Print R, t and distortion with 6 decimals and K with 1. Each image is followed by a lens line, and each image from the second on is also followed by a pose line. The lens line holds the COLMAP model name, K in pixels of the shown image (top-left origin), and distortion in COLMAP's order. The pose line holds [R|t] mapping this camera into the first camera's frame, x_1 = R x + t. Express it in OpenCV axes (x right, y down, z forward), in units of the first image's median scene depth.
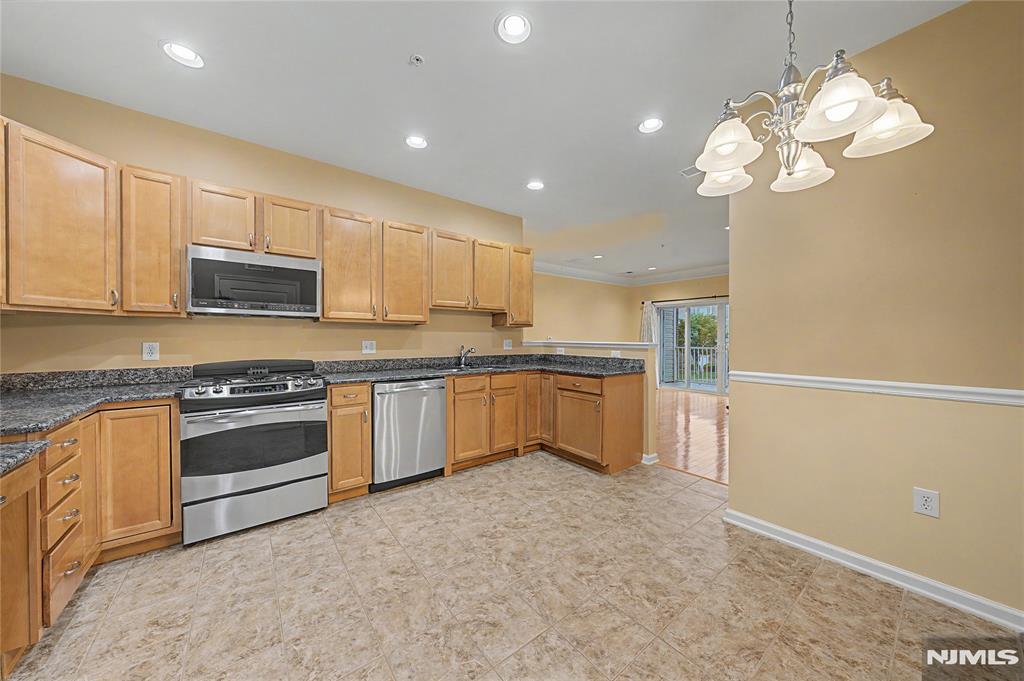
lens RADIAL K [[349.0, 0, 512.0], [0, 349.0, 340.5], [0, 0, 1]] dist [0.000715, 0.000105]
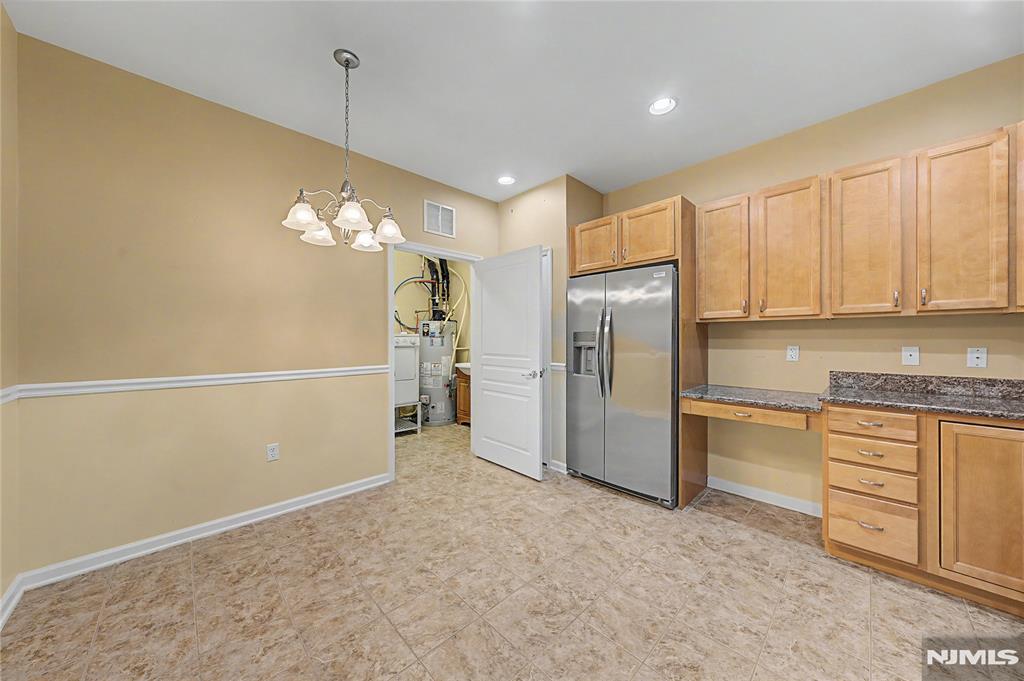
lens RADIAL K [[347.5, 0, 515.4], [0, 347.5, 338.8], [0, 0, 1]] dist [0.000414, 0.000126]
pose [[-0.993390, 0.000102, -0.114784, 0.079221], [-0.001007, 0.999953, 0.009606, -0.012995], [0.114780, 0.009658, -0.993344, 1.249931]]
